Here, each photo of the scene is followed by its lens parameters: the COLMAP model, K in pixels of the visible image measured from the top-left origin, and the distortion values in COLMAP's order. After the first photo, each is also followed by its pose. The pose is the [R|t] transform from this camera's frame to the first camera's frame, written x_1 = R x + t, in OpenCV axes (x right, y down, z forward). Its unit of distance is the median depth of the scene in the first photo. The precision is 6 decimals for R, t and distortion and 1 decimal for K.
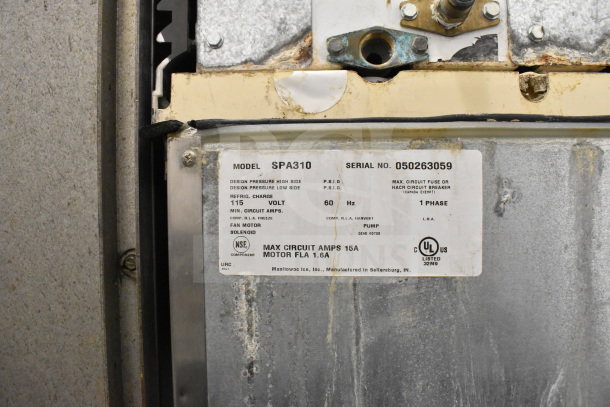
lens RADIAL K [[475.3, 0, 305.0], [0, 475.3, 203.5], [0, 0, 1]] dist [-0.096083, 0.003900]
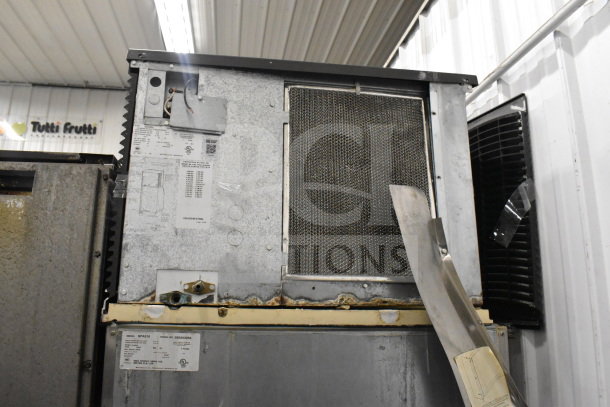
lens RADIAL K [[475.3, 0, 305.0], [0, 475.3, 203.5], [0, 0, 1]] dist [-0.096083, 0.003900]
pose [[0.978799, 0.067529, 0.193369, 0.364154], [-0.020125, 0.971226, -0.237307, -0.219837], [-0.203830, 0.228384, 0.951995, -2.464146]]
